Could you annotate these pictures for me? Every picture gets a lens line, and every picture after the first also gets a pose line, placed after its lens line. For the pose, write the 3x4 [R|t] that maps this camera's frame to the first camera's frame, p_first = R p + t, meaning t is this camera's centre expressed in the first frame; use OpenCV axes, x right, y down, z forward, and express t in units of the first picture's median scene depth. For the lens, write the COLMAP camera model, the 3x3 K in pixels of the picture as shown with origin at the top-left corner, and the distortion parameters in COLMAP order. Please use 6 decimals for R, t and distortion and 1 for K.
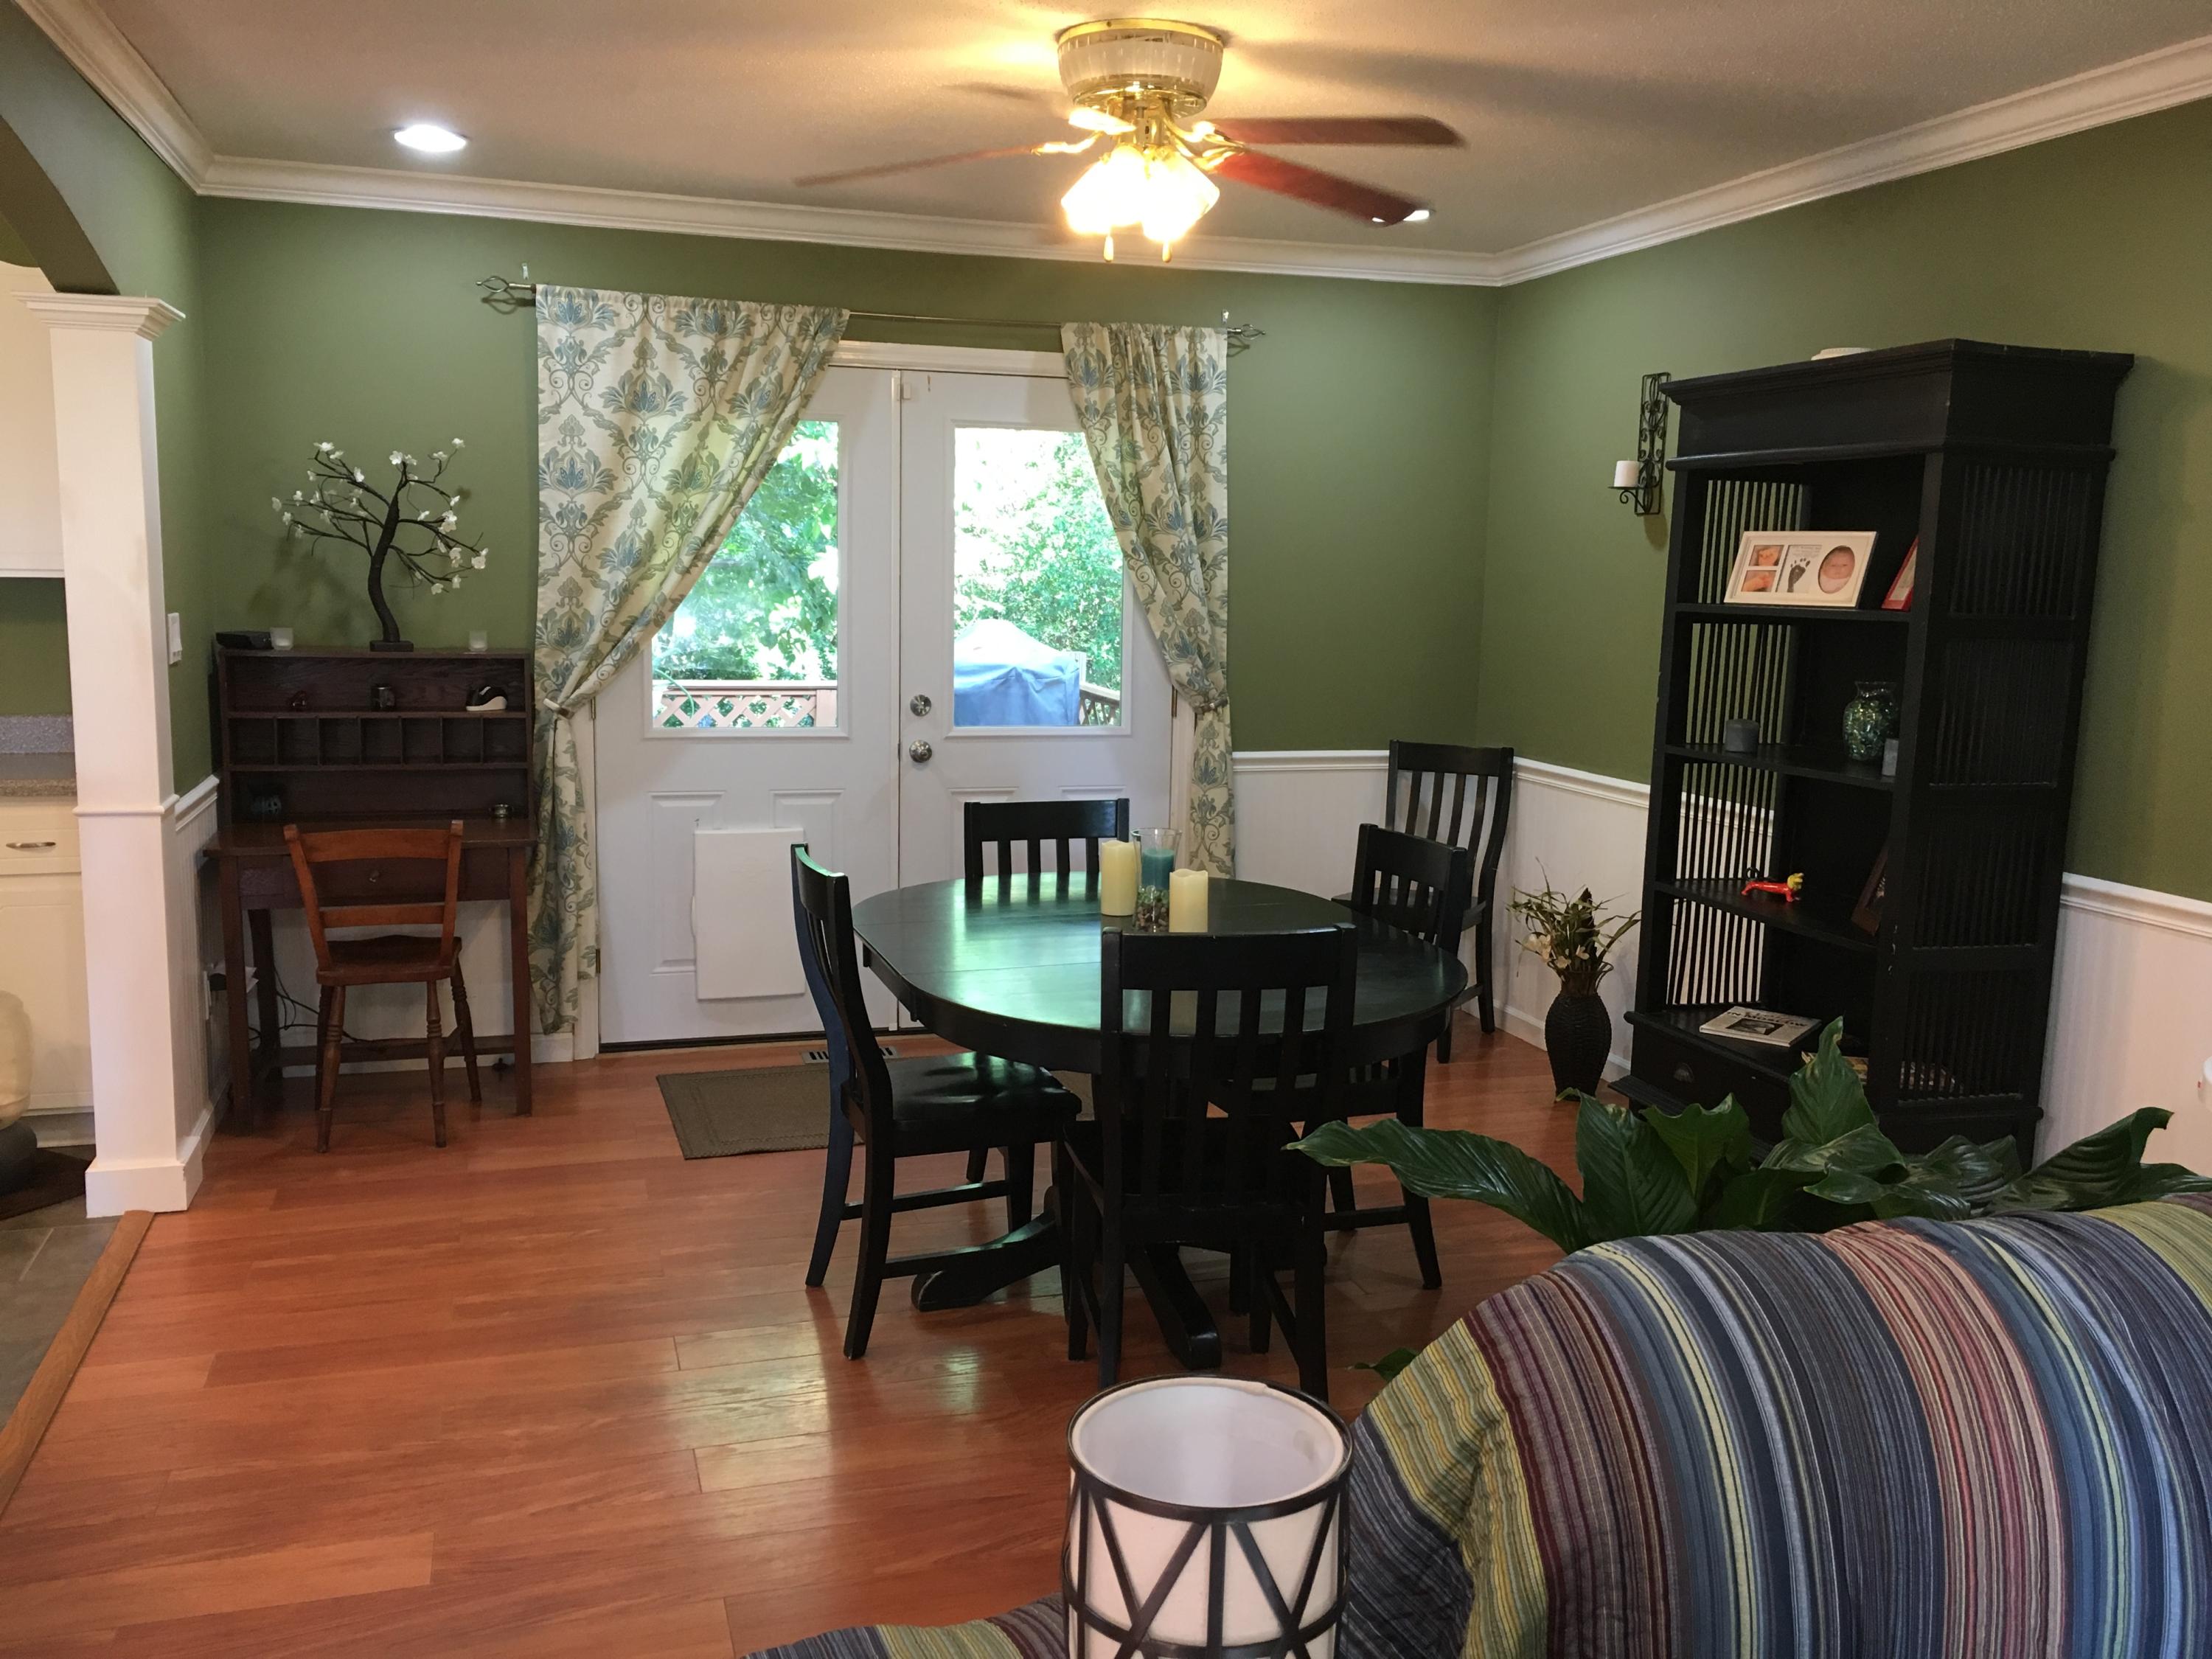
lens RADIAL K [[1896.6, 0, 1106.0], [0, 1896.6, 829.5], [0, 0, 1]] dist [0.055258, -0.003982]
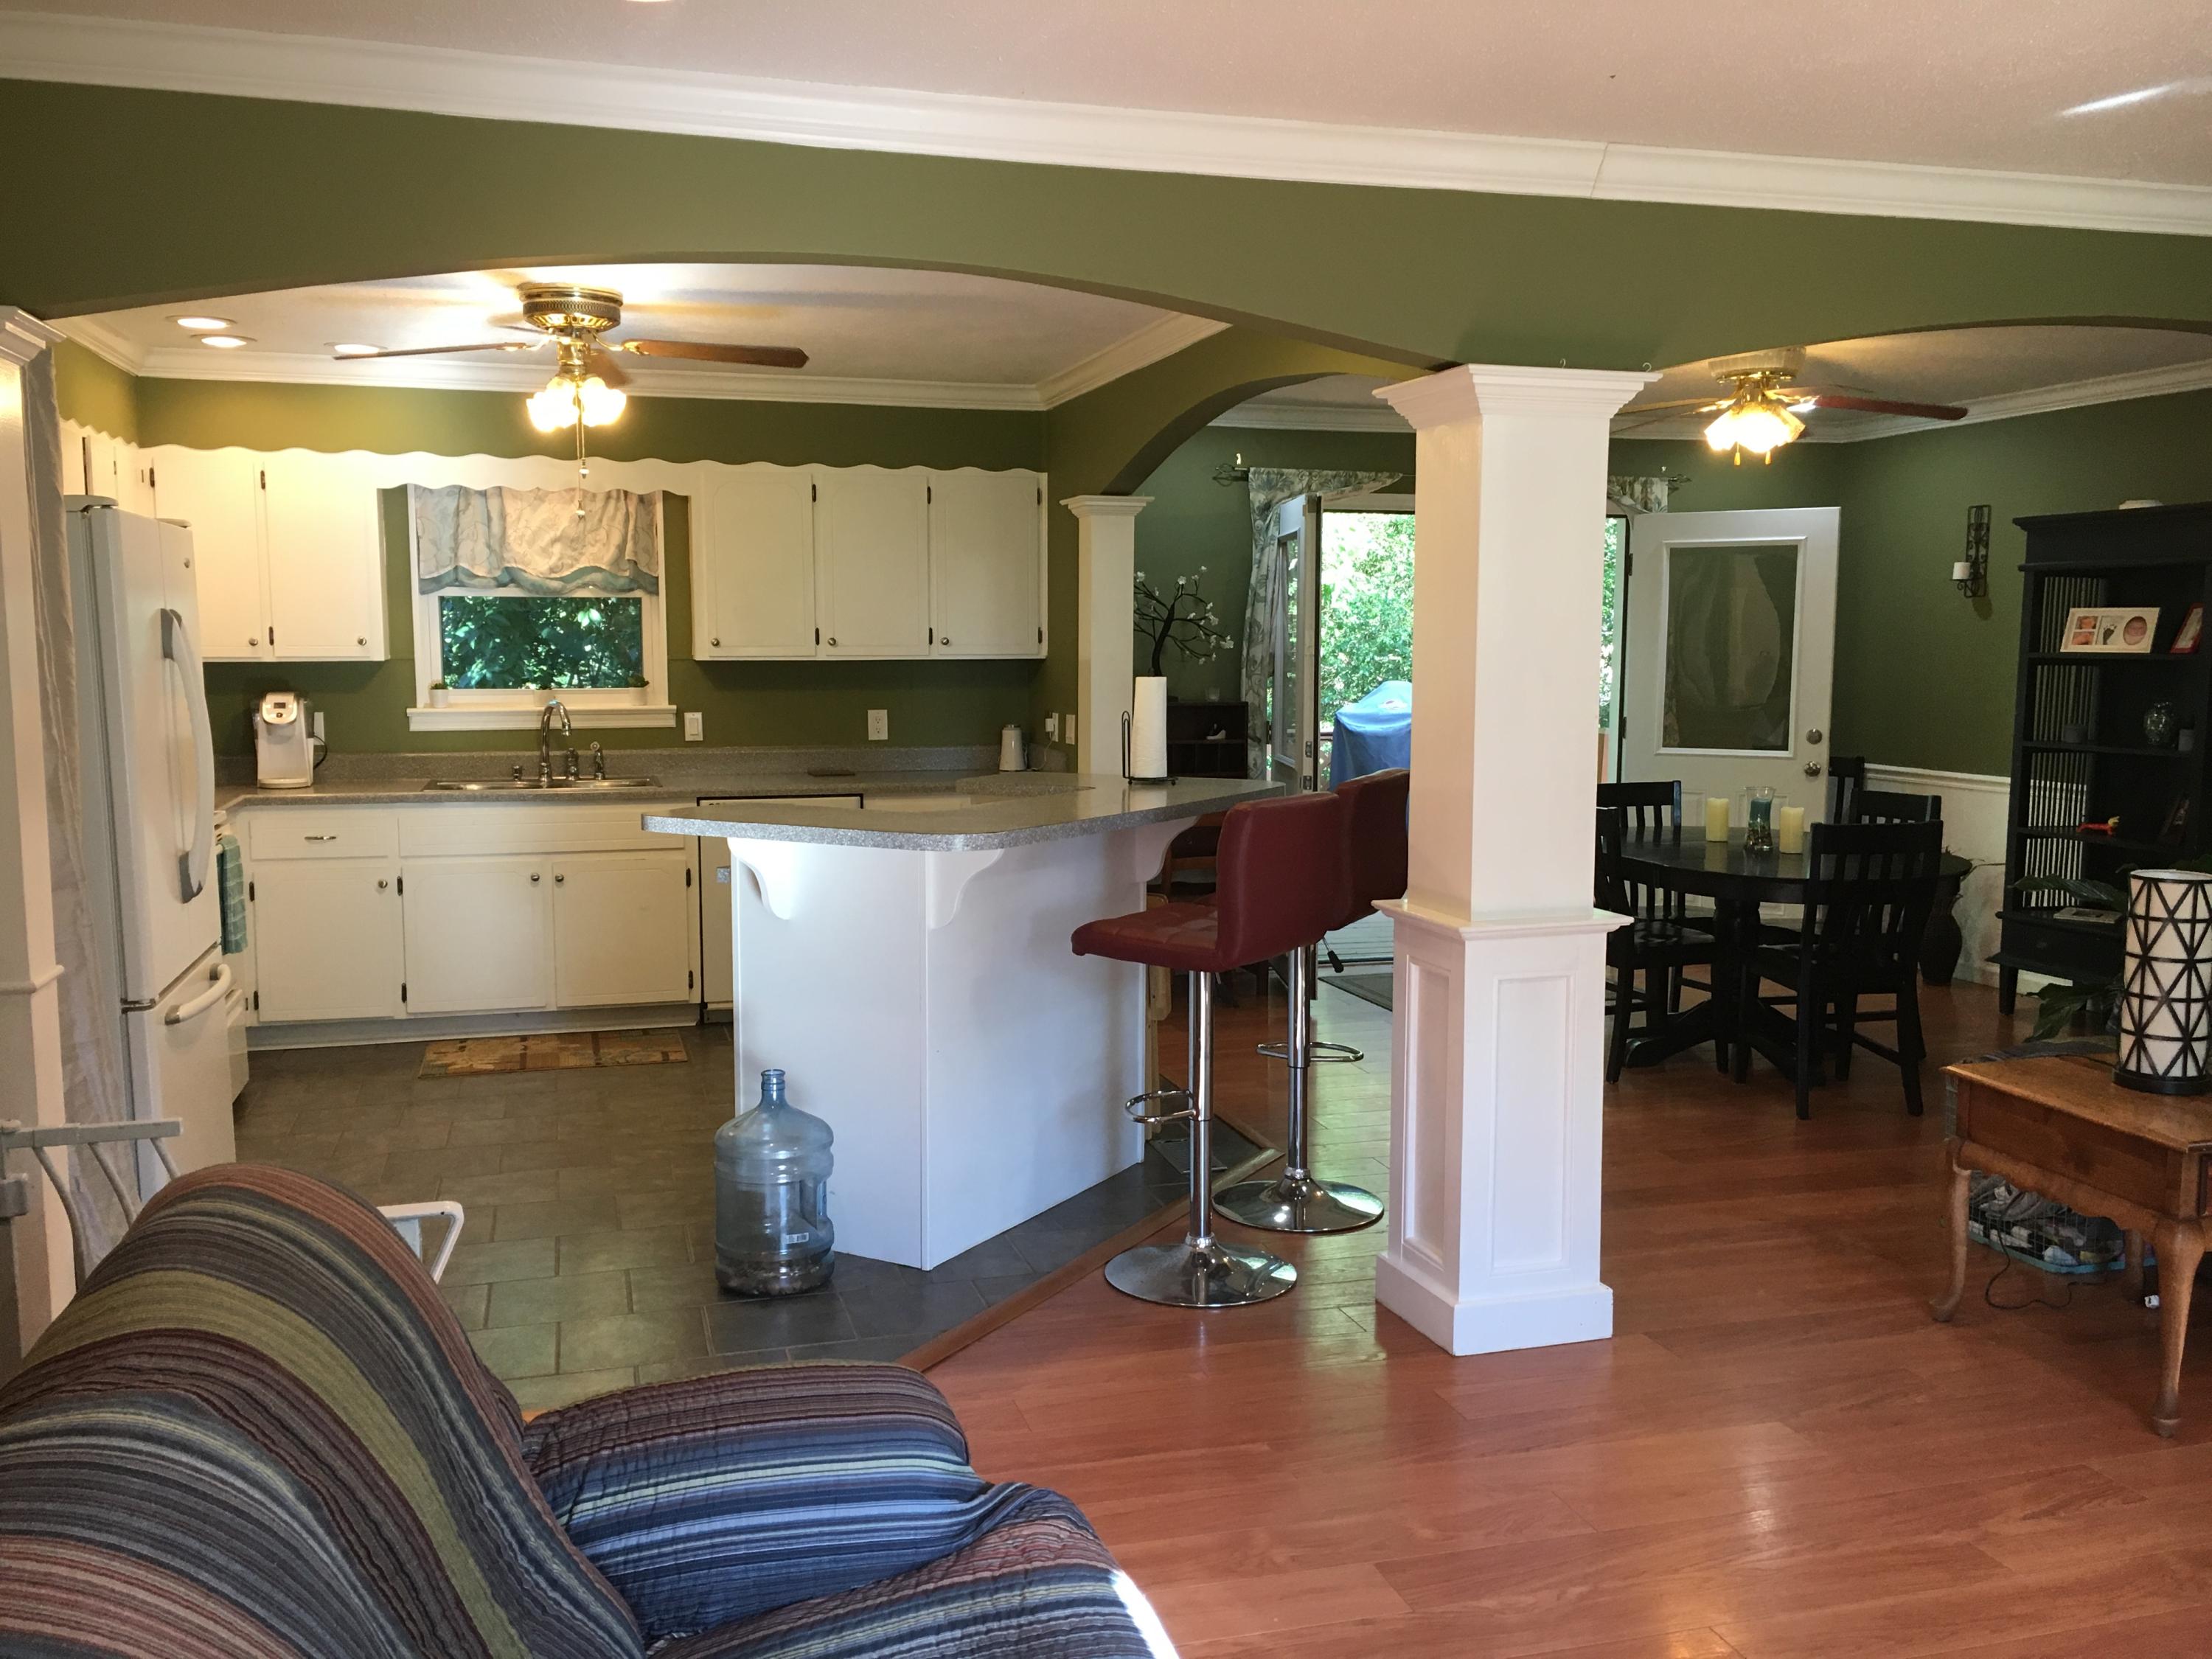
lens RADIAL K [[1871.3, 0, 1107.0], [0, 1871.3, 839.9], [0, 0, 1]] dist [0.105416, -0.153204]
pose [[0.999589, -0.014040, -0.024989, -0.437632], [0.013187, 0.999335, -0.033990, 0.082860], [0.025450, 0.033647, 0.999110, -0.615678]]
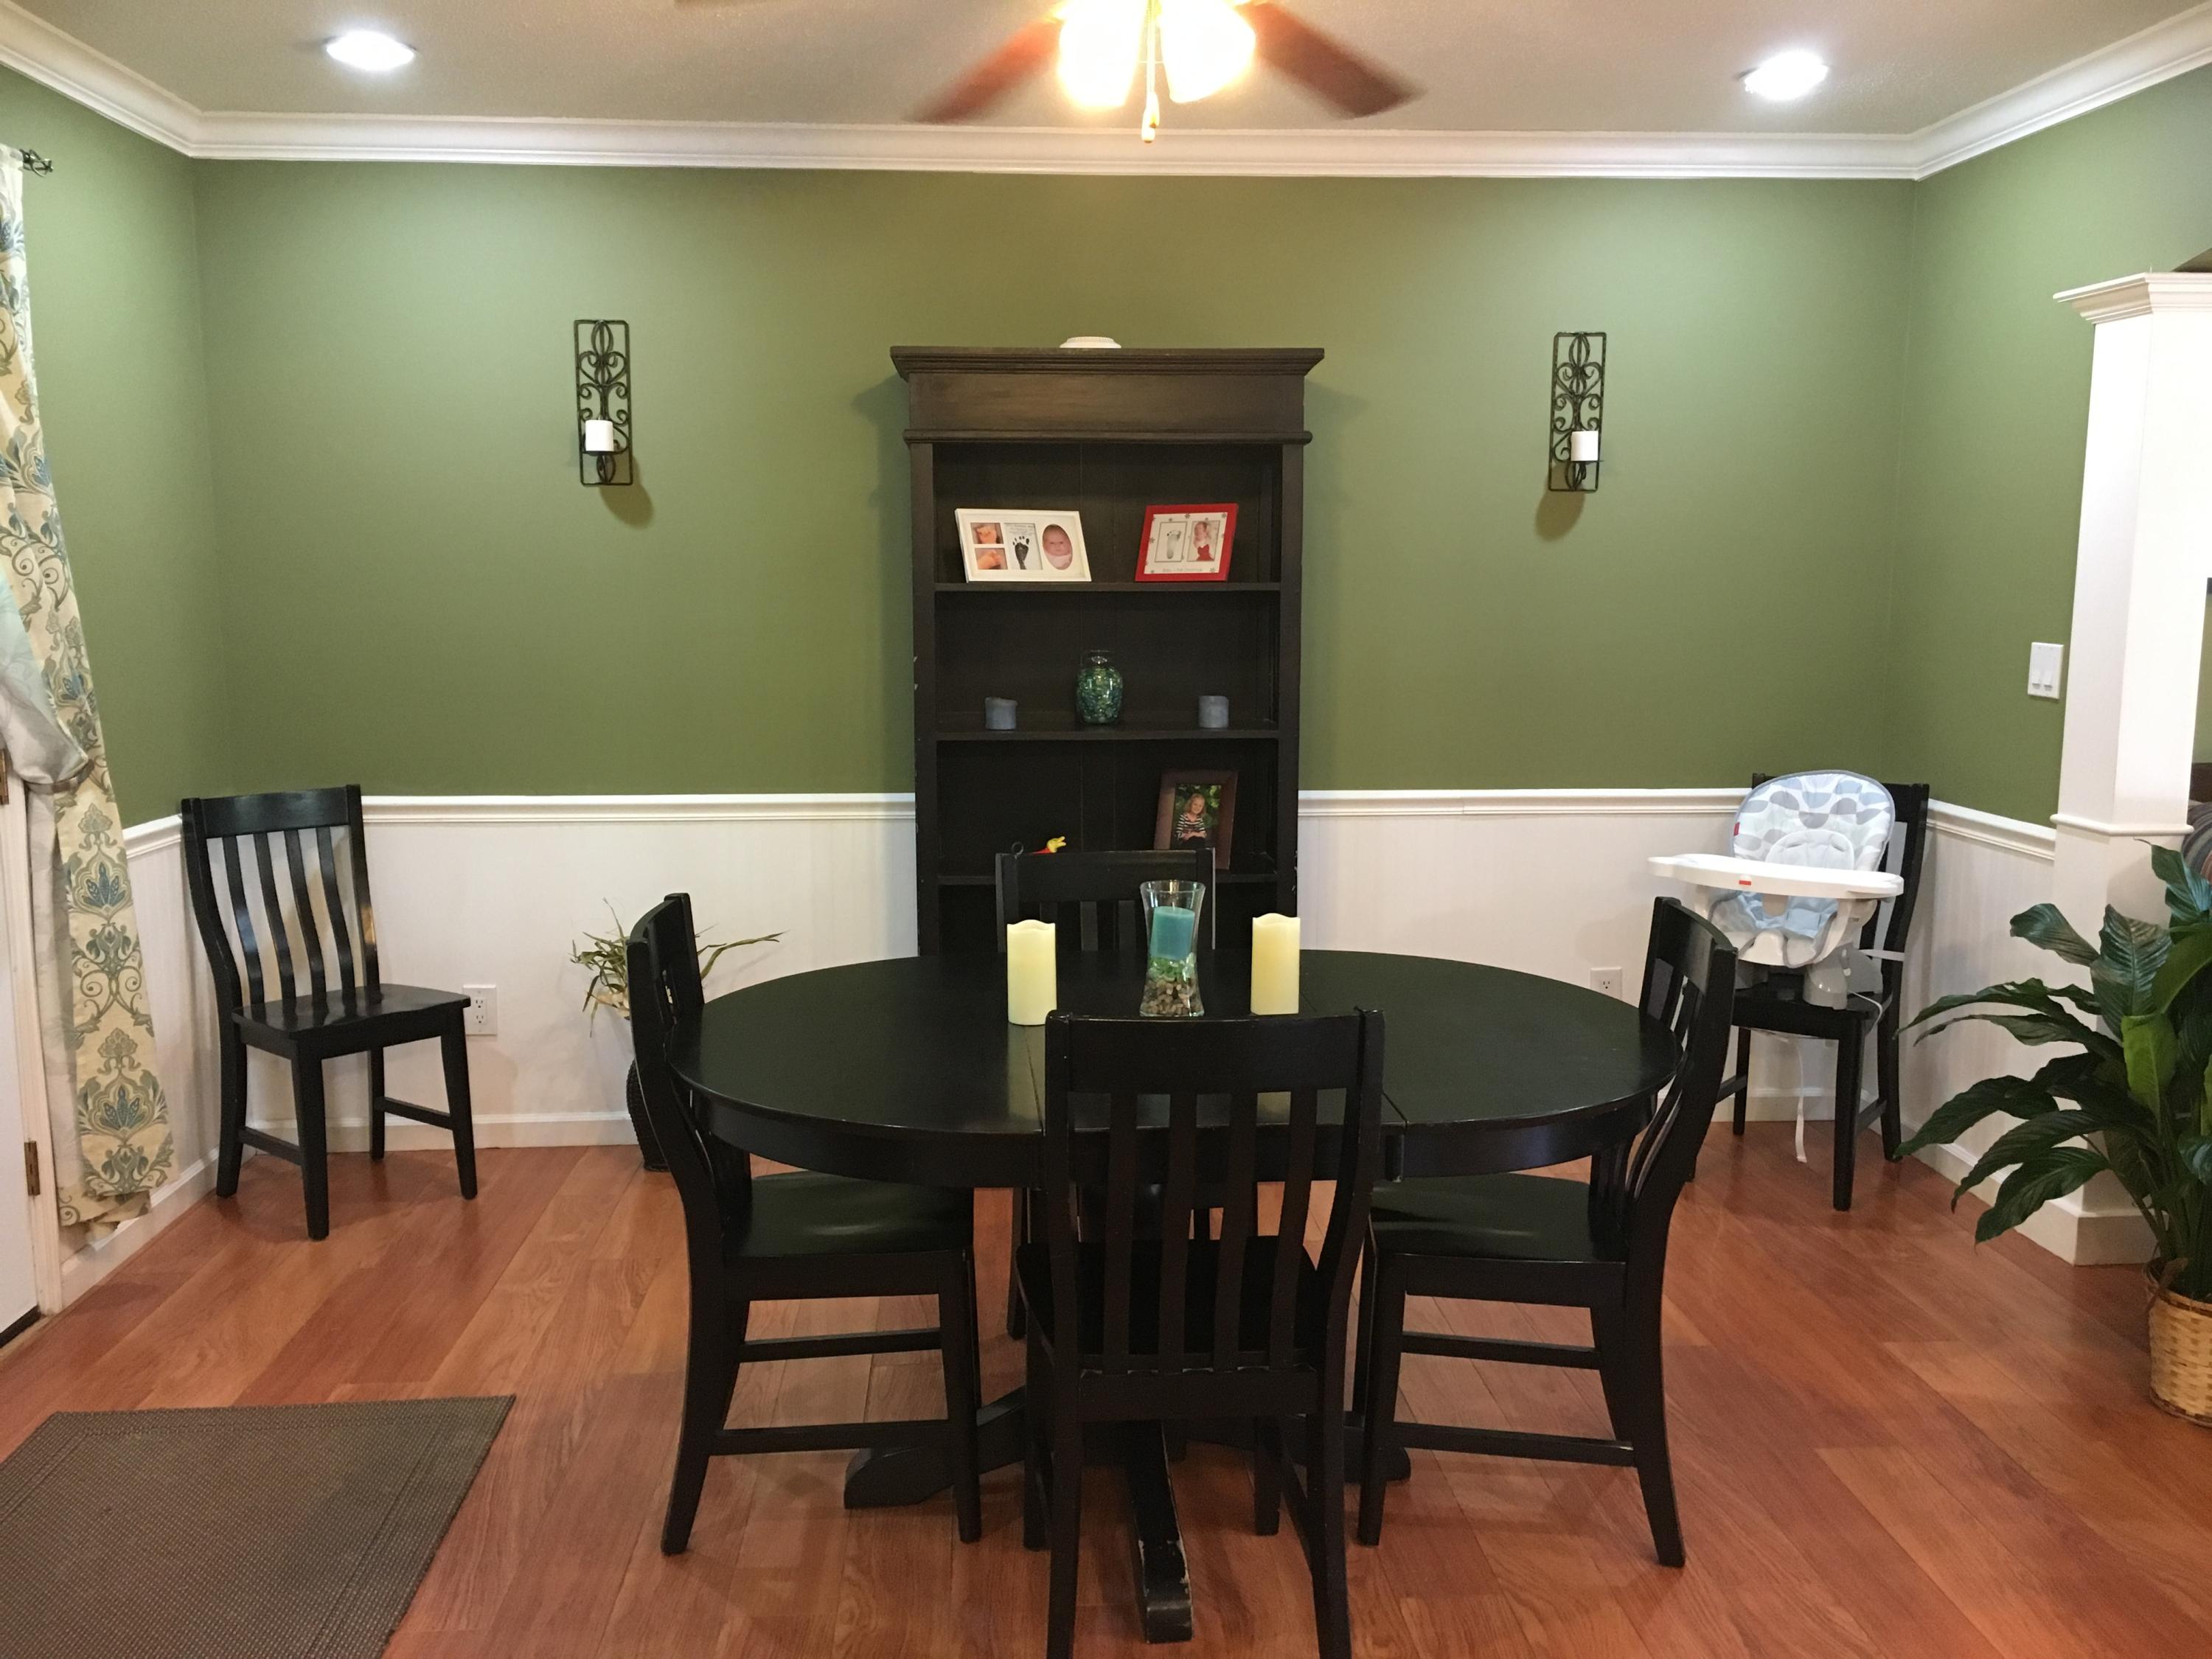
lens RADIAL K [[1896.6, 0, 1106.0], [0, 1896.6, 829.5], [0, 0, 1]] dist [0.055258, -0.003982]
pose [[0.208995, -0.153024, 0.965870, -0.616189], [0.141580, 0.982010, 0.124946, -0.103664], [-0.967614, 0.110635, 0.226900, 0.711377]]
